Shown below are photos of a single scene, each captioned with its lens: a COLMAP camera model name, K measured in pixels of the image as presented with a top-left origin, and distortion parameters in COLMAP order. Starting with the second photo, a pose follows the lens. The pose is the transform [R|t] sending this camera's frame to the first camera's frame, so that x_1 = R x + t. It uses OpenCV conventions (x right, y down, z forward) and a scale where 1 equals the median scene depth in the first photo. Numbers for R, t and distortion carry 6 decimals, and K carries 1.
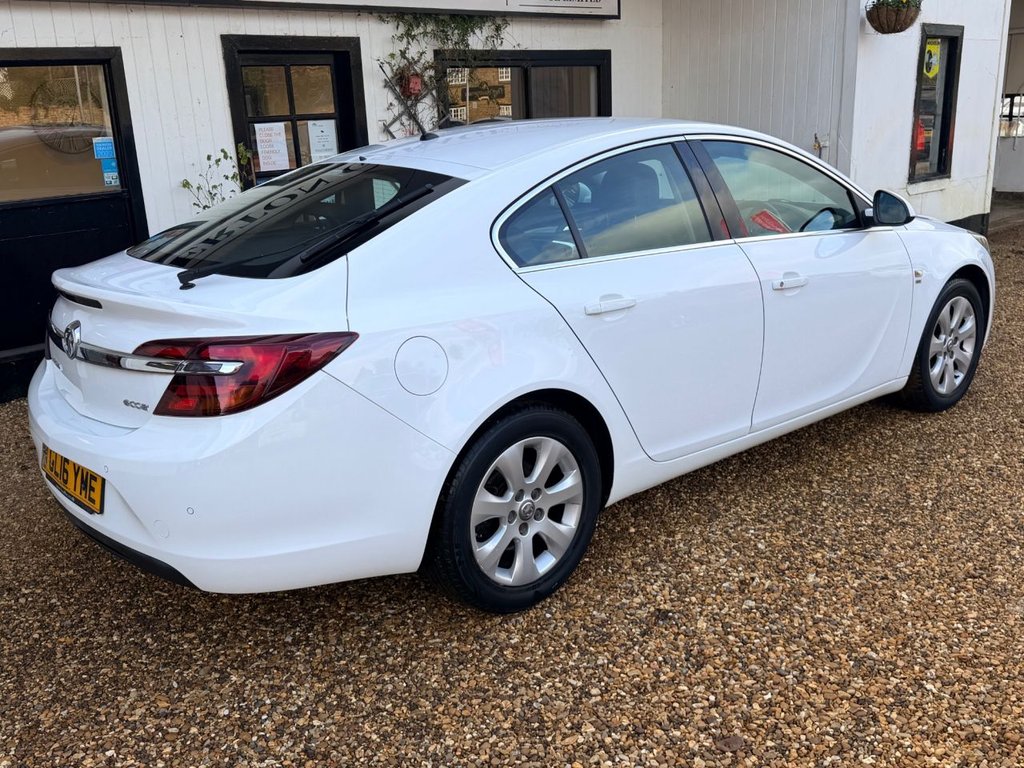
lens RADIAL K [[939.7, 0, 508.9], [0, 939.7, 381.3], [0, 0, 1]] dist [0.190687, -0.381049]
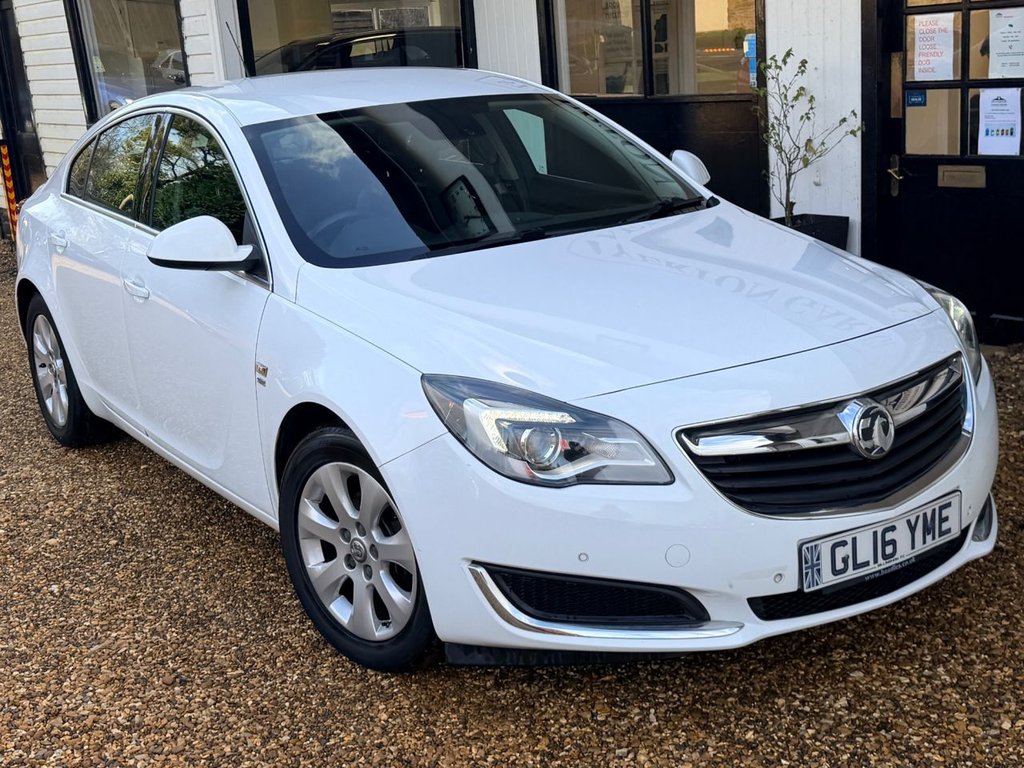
lens RADIAL K [[1396.0, 0, 512.0], [0, 1396.0, 384.0], [0, 0, 1]] dist [0.257597, -0.691556]
pose [[-0.143990, 0.296477, -0.944123, 1.617964], [-0.199510, 0.925777, 0.321144, -0.542814], [0.969259, 0.234604, -0.074153, 1.552492]]
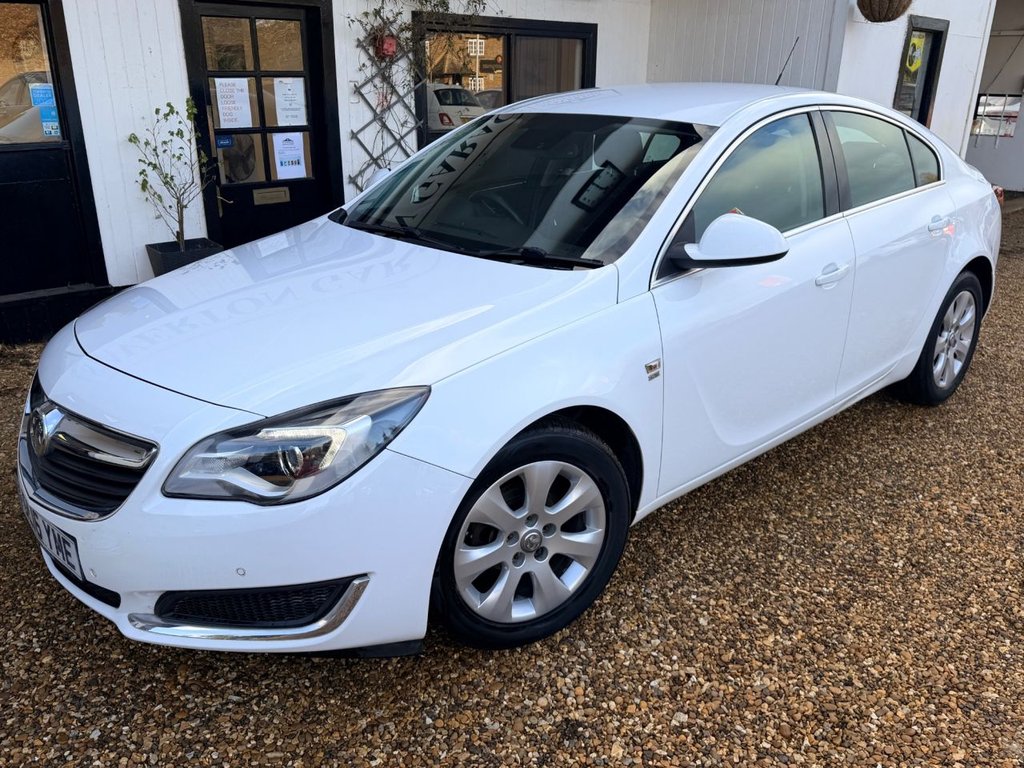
lens RADIAL K [[815.2, 0, 506.7], [0, 815.2, 380.1], [0, 0, 1]] dist [0.073797, -0.107456]
pose [[0.998460, 0.055467, 0.000998, 0.077302], [-0.055403, 0.996053, 0.069341, -0.074647], [0.002852, -0.069289, 0.997593, 0.284953]]
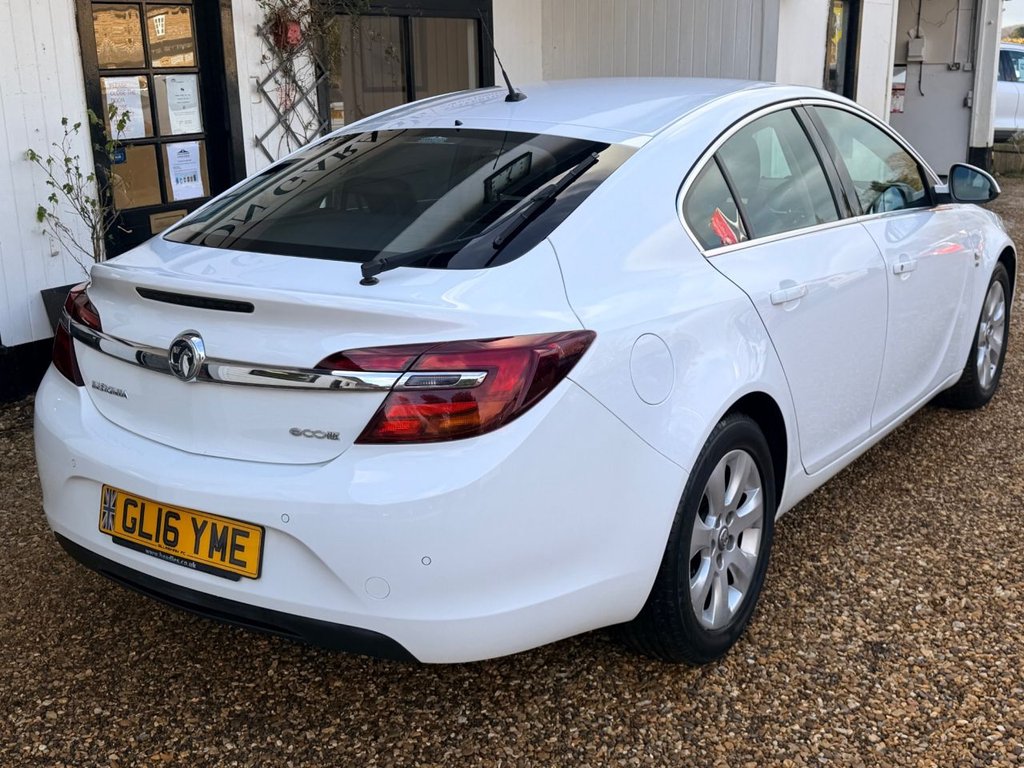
lens RADIAL K [[1155.8, 0, 512.0], [0, 1155.8, 384.0], [0, 0, 1]] dist [0.188504, -0.408742]
pose [[0.968691, -0.043154, 0.244488, -0.348473], [0.047585, 0.998792, -0.012241, 0.002456], [-0.243665, 0.023492, 0.969575, 0.029448]]
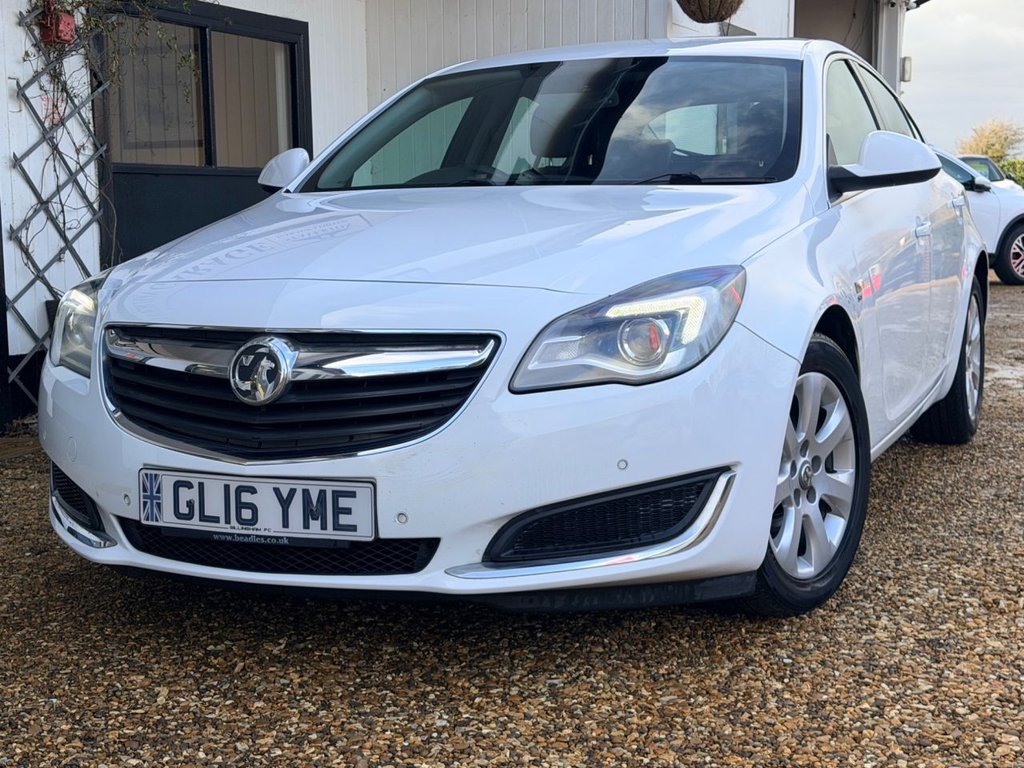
lens RADIAL K [[1567.0, 0, 507.1], [0, 1567.0, 382.4], [0, 0, 1]] dist [0.150254, -0.184897]
pose [[0.918342, -0.012315, 0.395597, -0.488636], [0.079566, 0.984855, -0.154048, 0.178679], [-0.387708, 0.172945, 0.905413, 0.034265]]
